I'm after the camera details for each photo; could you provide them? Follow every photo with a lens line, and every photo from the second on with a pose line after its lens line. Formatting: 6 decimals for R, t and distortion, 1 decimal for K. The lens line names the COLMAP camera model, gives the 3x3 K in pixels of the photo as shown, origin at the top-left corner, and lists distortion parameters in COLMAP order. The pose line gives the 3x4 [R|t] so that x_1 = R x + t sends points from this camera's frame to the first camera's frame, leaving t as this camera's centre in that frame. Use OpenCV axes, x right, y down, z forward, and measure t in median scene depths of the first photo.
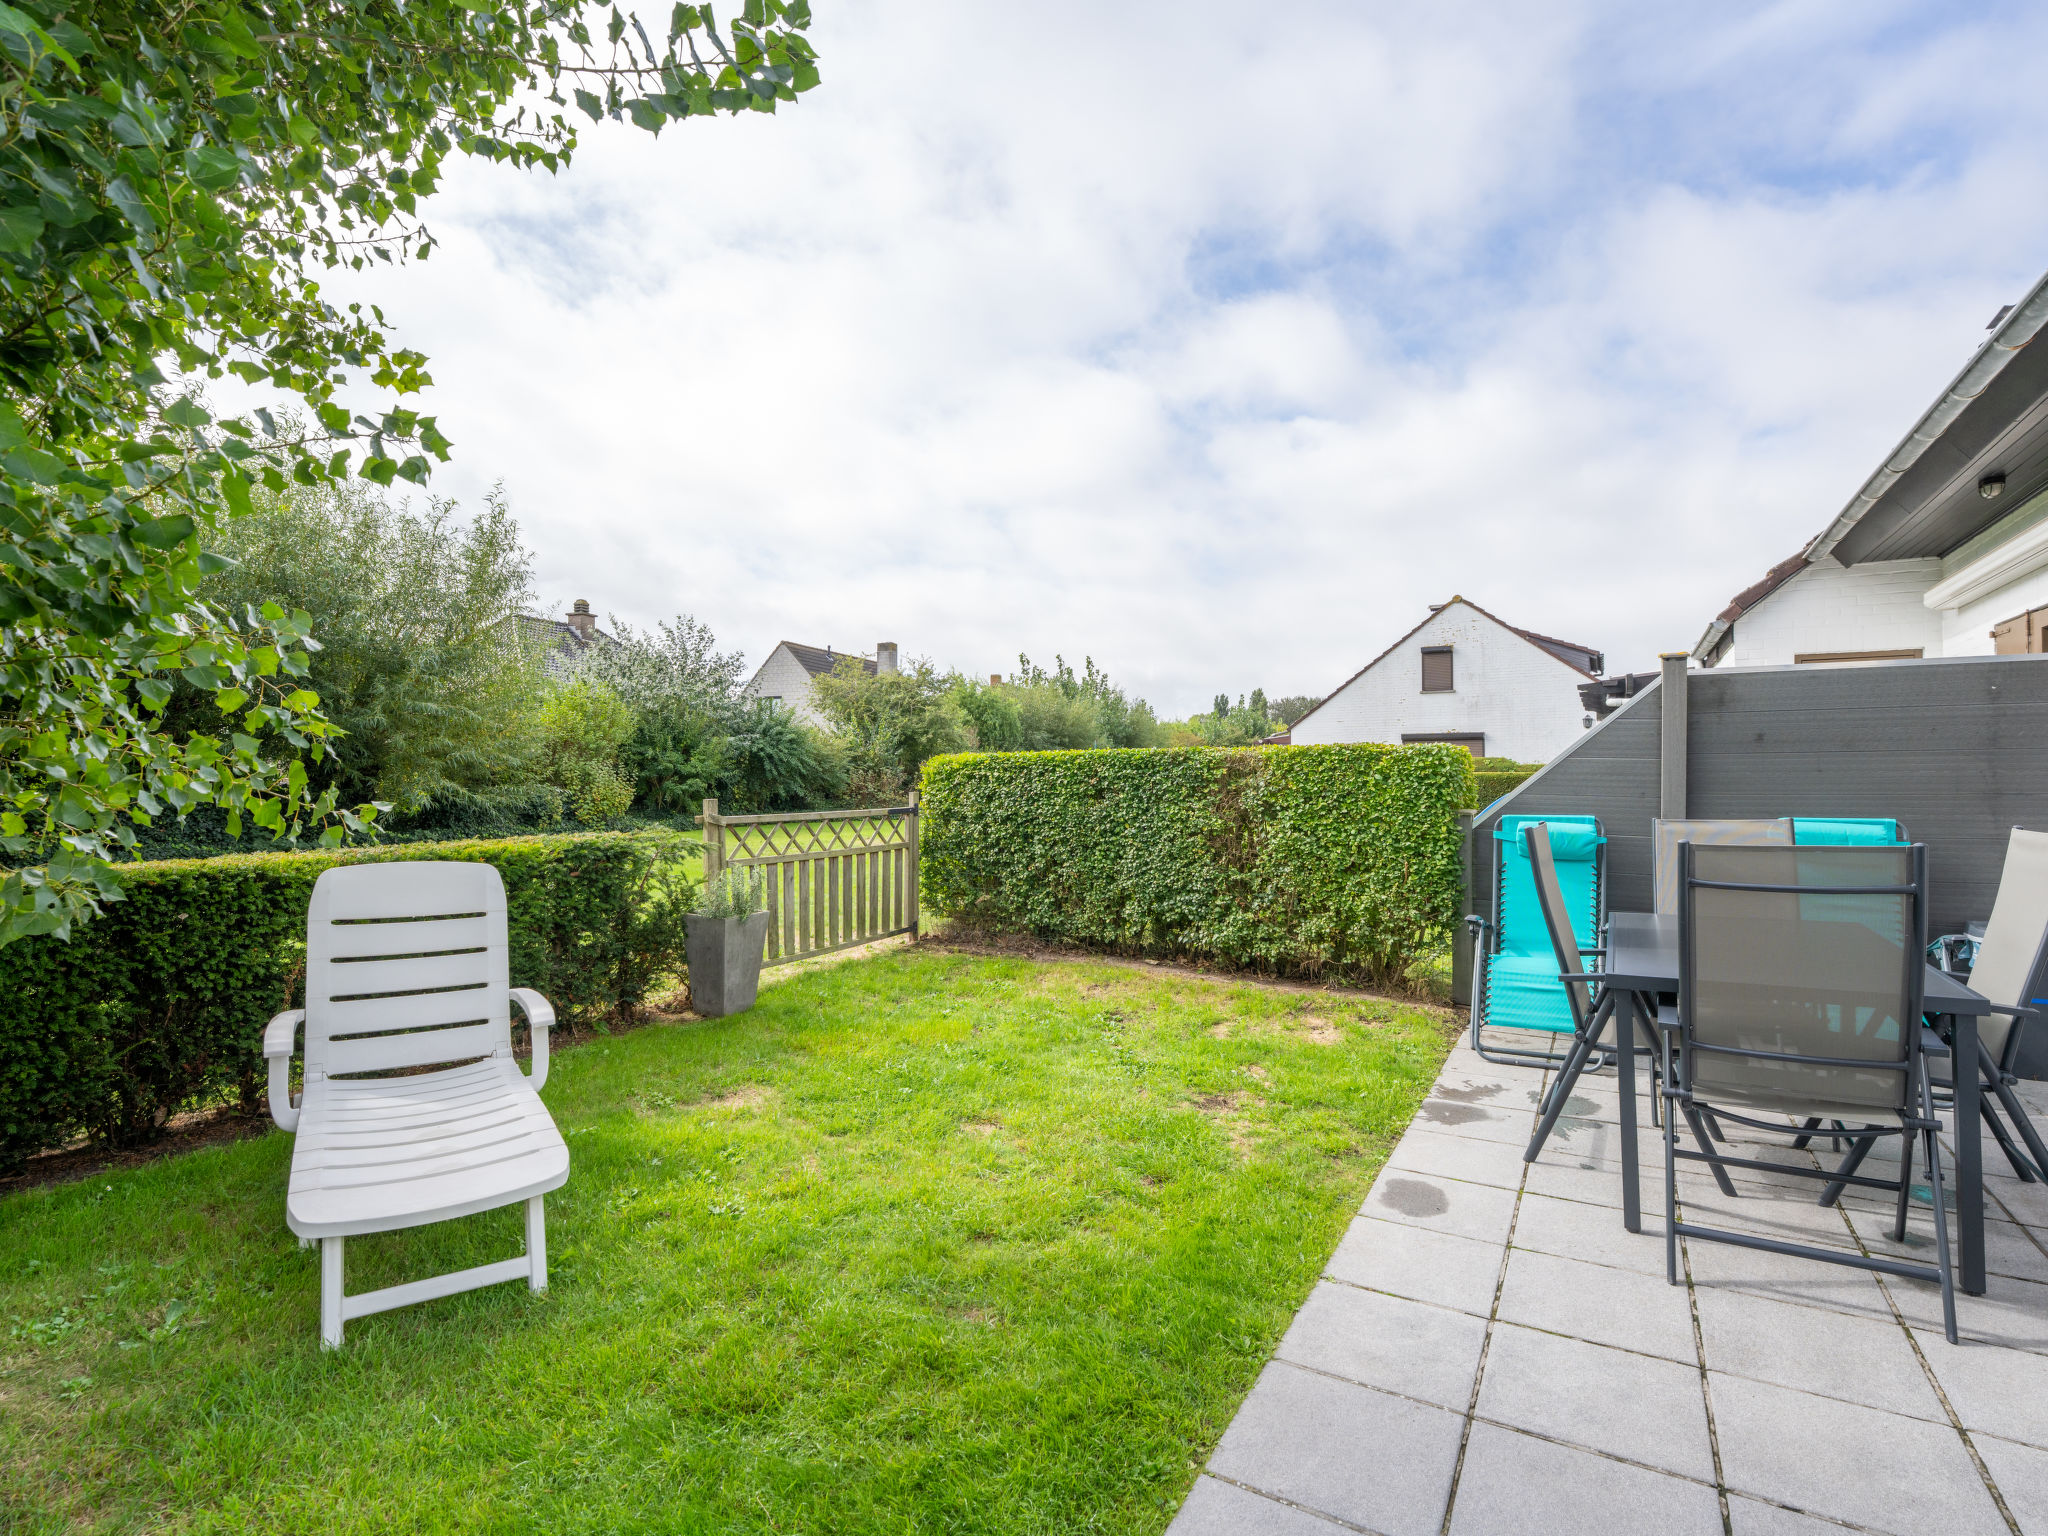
lens RADIAL K [[965.8, 0, 983.4], [0, 965.8, 771.8], [0, 0, 1]] dist [-0.031528, 0.001752]
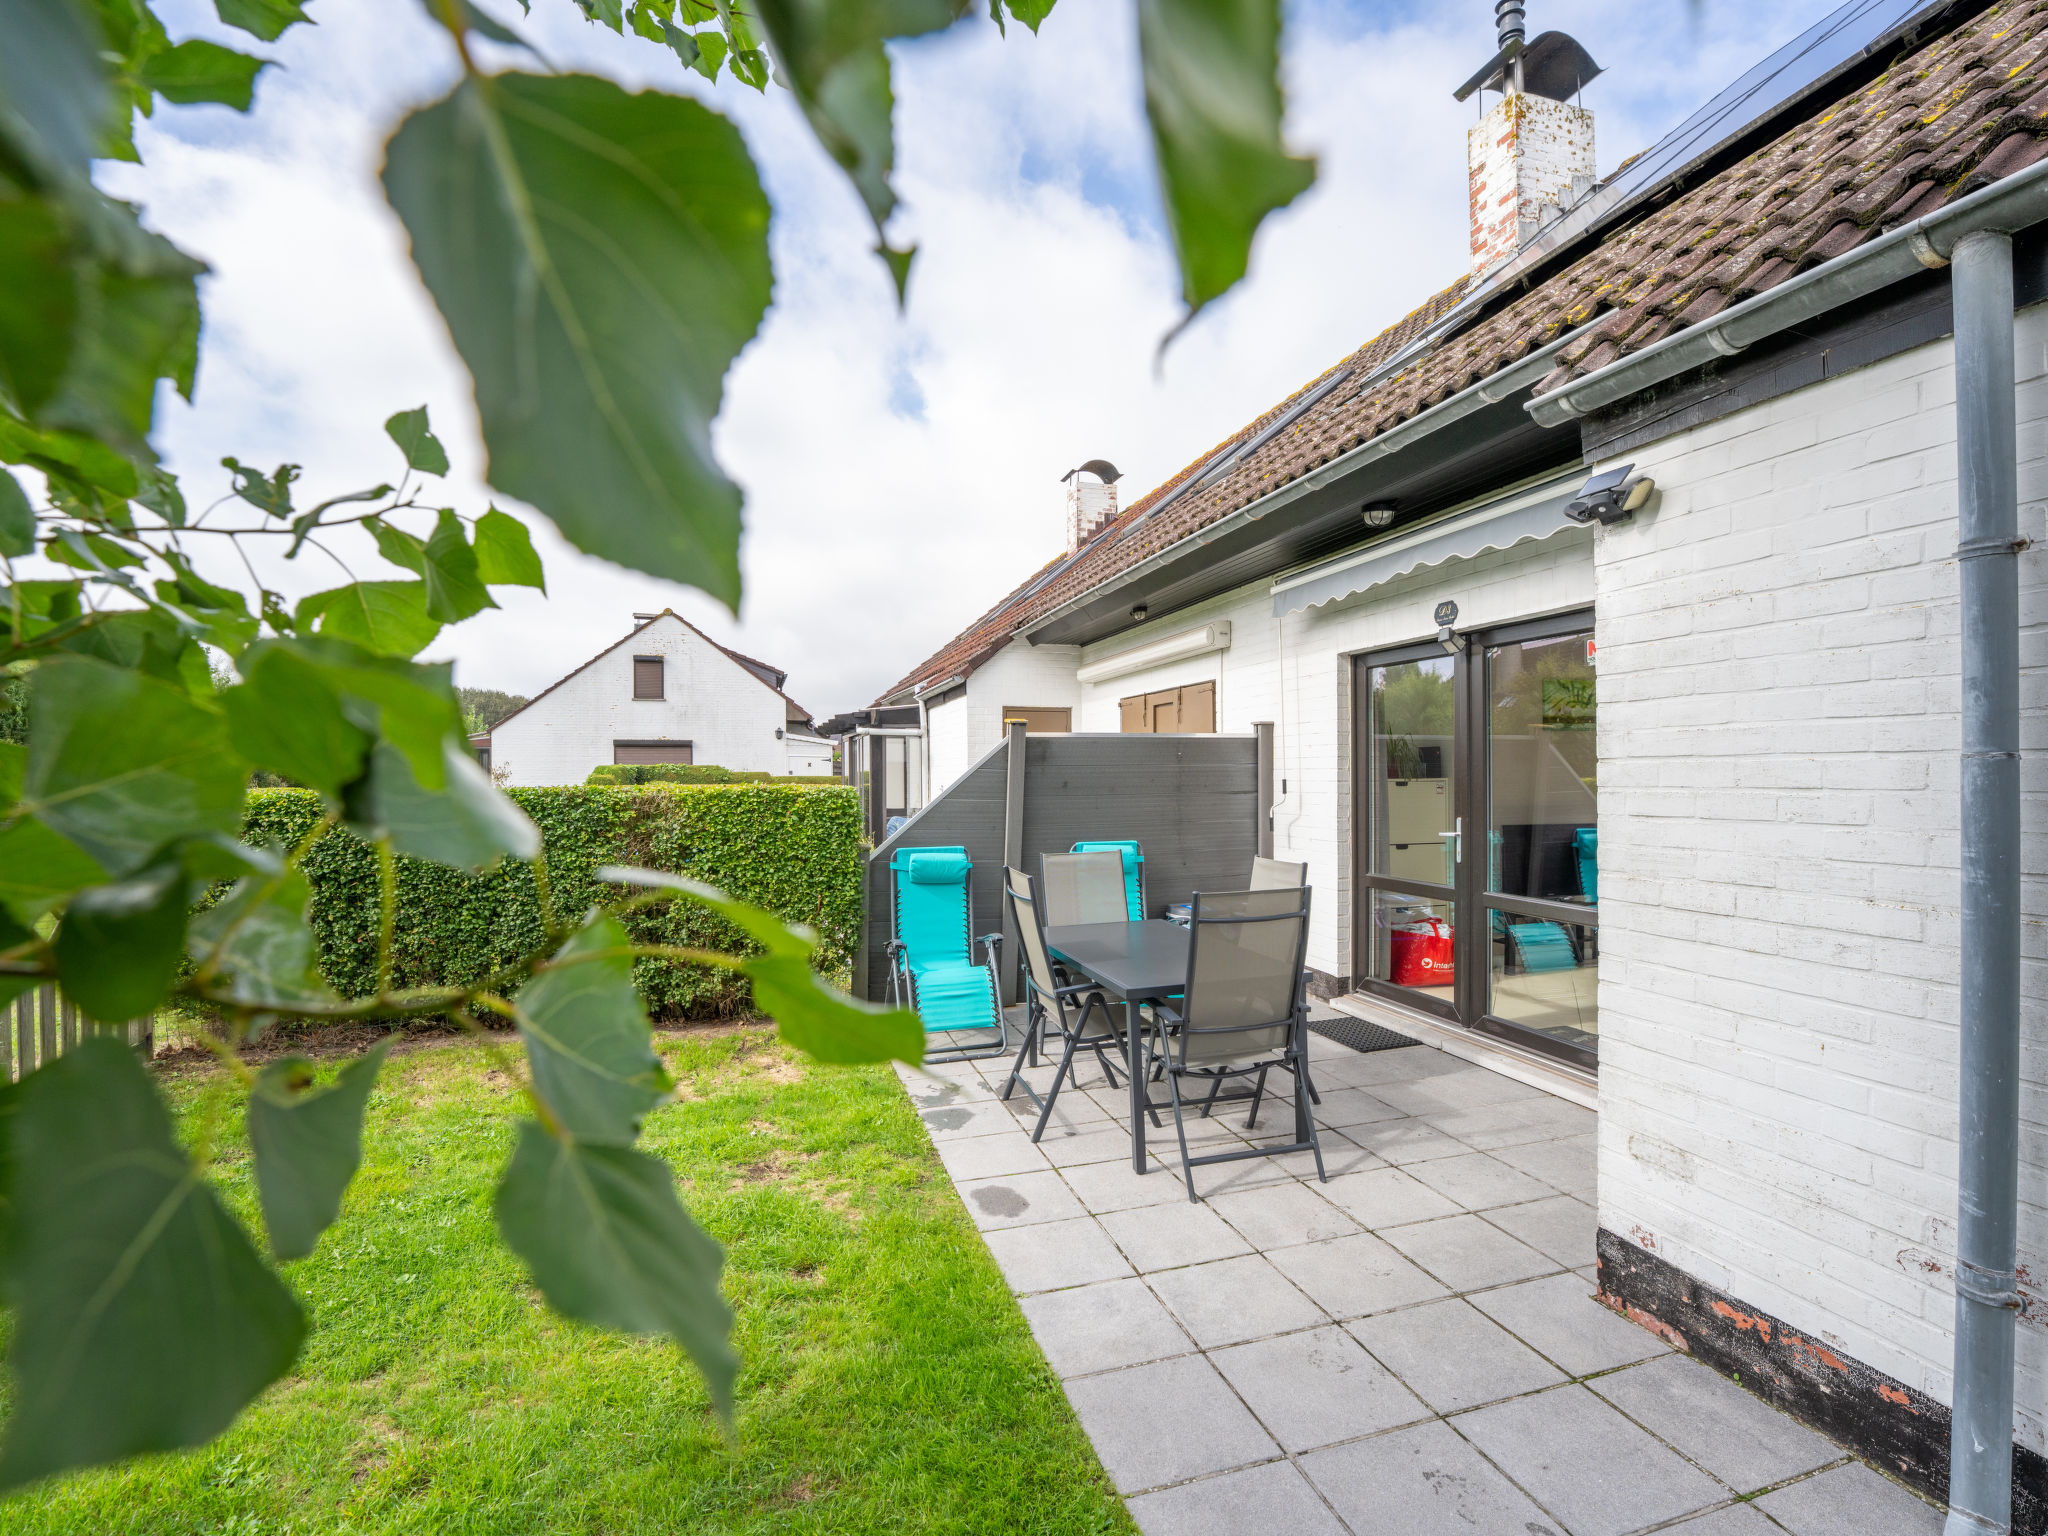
lens RADIAL K [[965.8, 0, 1019.4], [0, 965.8, 776.3], [0, 0, 1]] dist [-0.031528, 0.001752]
pose [[0.649510, -0.007142, 0.760319, -0.246418], [-0.000631, 0.999950, 0.009931, -0.052859], [-0.760352, -0.006930, 0.649474, 0.118650]]
